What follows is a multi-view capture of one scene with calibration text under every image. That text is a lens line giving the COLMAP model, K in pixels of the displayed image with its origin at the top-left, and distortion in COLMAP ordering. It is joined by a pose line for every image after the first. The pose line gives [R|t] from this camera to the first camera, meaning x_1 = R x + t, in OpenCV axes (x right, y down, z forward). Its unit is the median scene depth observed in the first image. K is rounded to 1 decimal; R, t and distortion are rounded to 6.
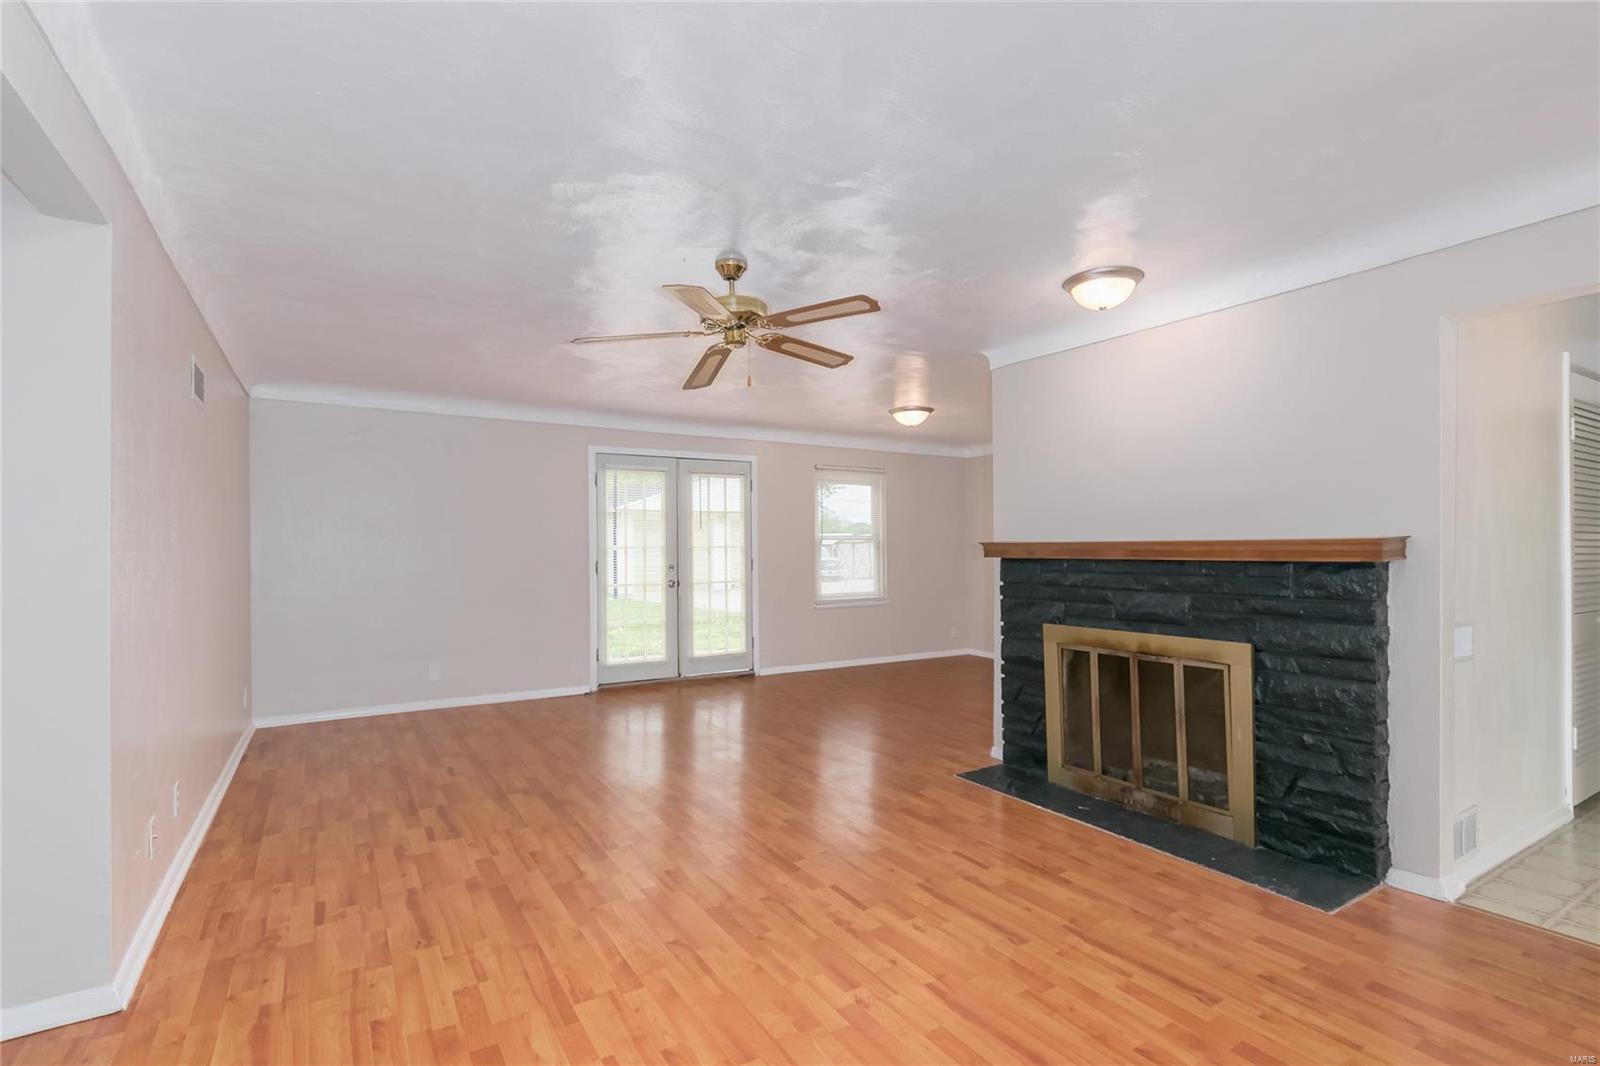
lens RADIAL K [[748.3, 0, 797.6], [0, 748.3, 532.8], [0, 0, 1]] dist [0.015150, -0.003212]
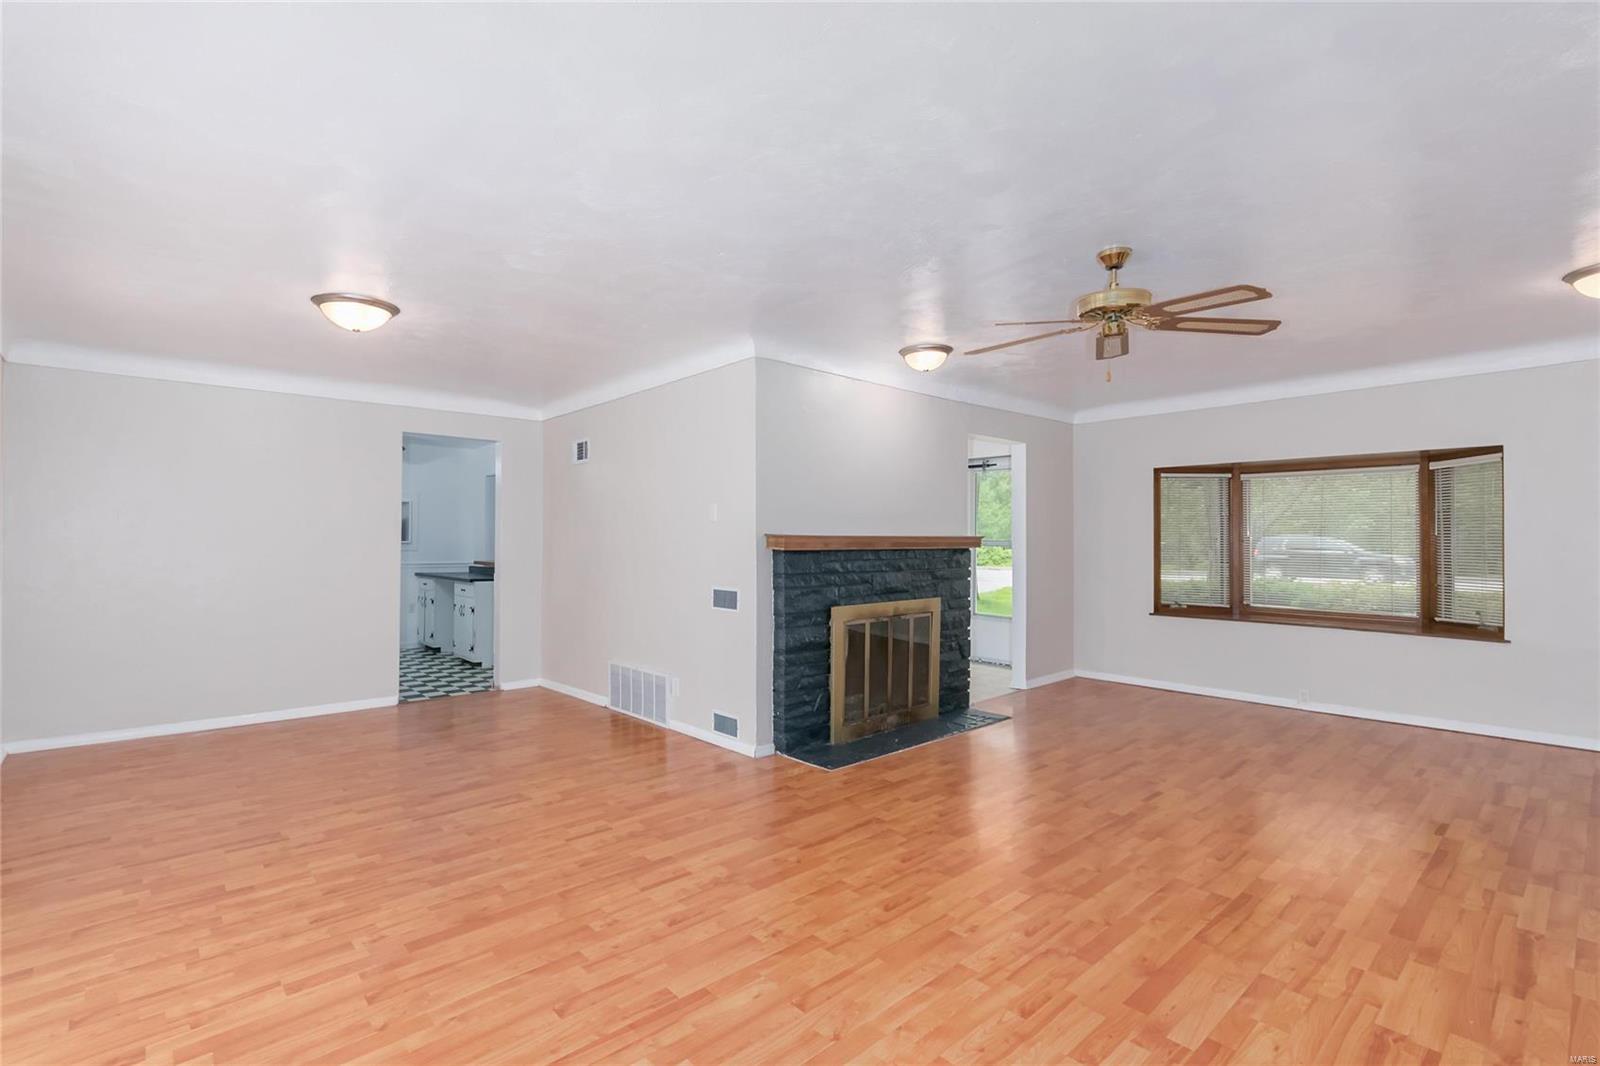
lens RADIAL K [[748.3, 0, 790.1], [0, 748.3, 539.3], [0, 0, 1]] dist [0.015150, -0.003212]
pose [[-0.183837, 0.005682, 0.982940, -0.855164], [-0.020036, 0.999754, -0.009526, 0.034483], [-0.982752, -0.021446, -0.183678, 1.416588]]
